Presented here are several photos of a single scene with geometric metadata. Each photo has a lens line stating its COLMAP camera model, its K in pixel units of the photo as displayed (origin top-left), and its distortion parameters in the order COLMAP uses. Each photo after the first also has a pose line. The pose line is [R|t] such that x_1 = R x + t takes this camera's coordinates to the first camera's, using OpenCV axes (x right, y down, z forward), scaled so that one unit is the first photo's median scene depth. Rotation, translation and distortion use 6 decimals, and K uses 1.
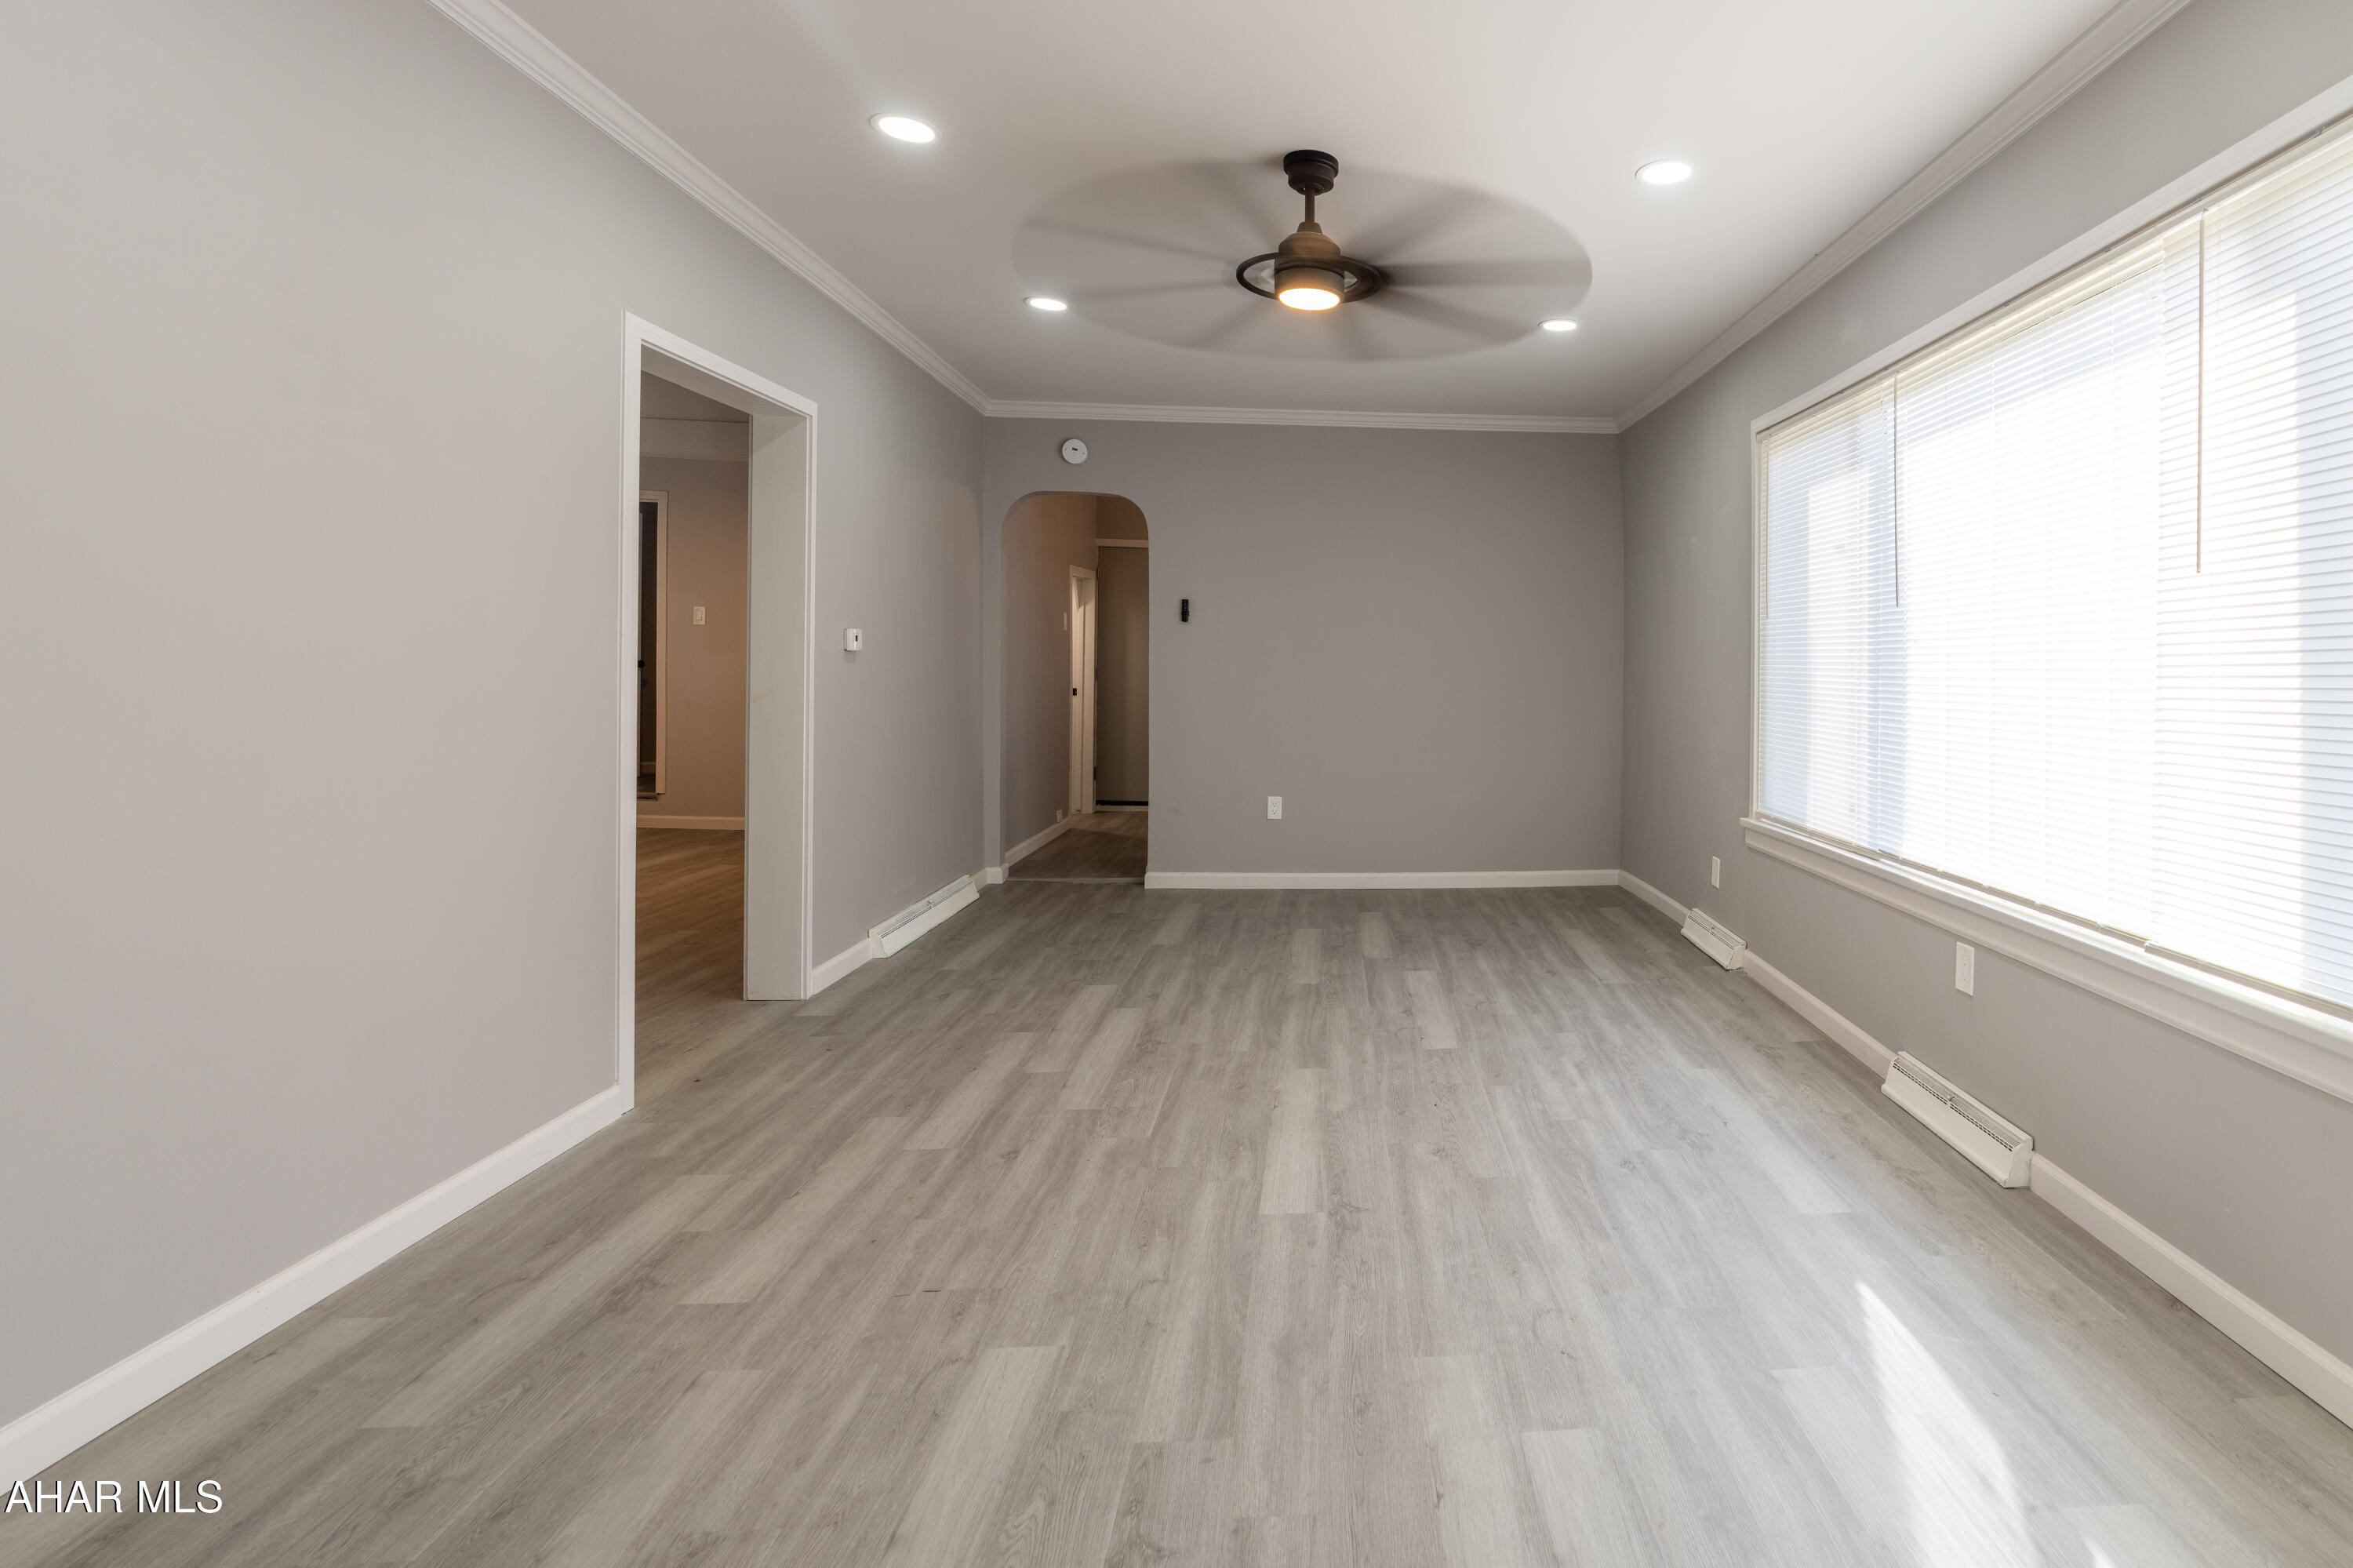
lens RADIAL K [[1279.6, 0, 1485.2], [0, 1279.6, 684.6], [0, 0, 1]] dist [-0.001373, -0.001132]
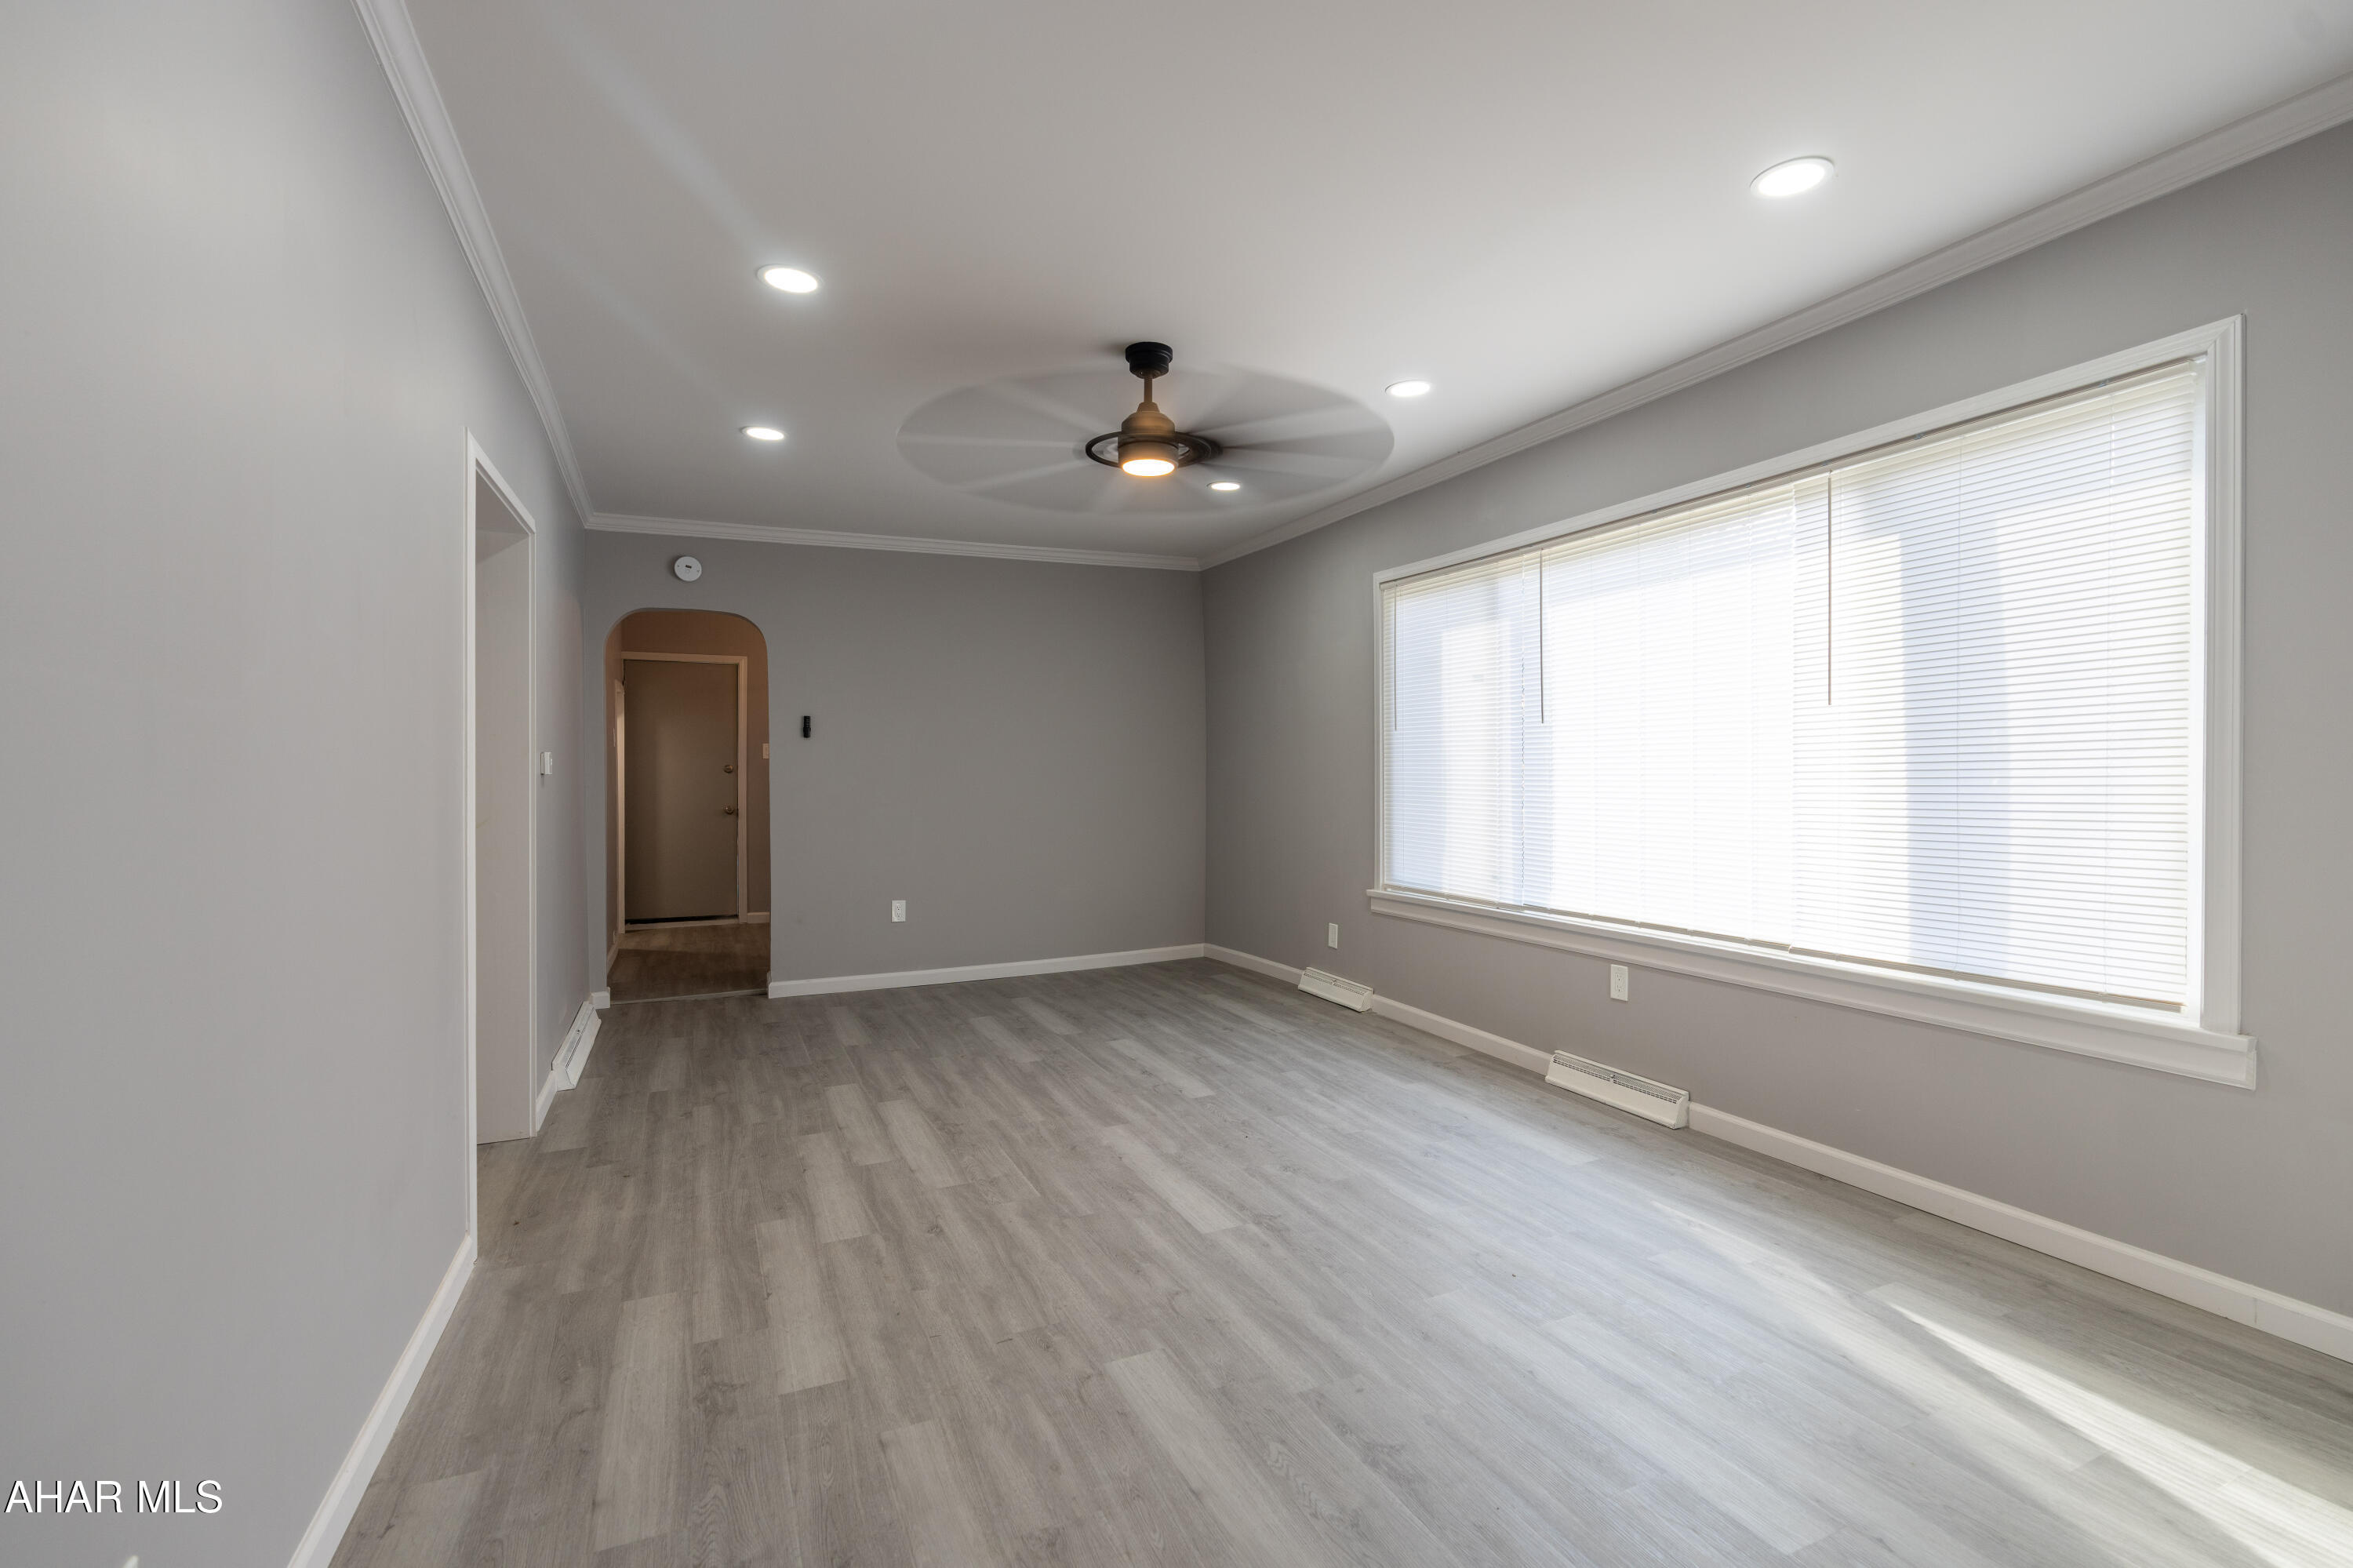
lens RADIAL K [[1161.3, 0, 1319.6], [0, 1161.3, 780.0], [0, 0, 1]] dist [-0.002566, 0.000286]
pose [[0.923816, -0.027659, 0.381836, -0.412923], [0.027890, 0.999599, 0.004931, -0.014740], [-0.381819, 0.006094, 0.924217, -0.051131]]
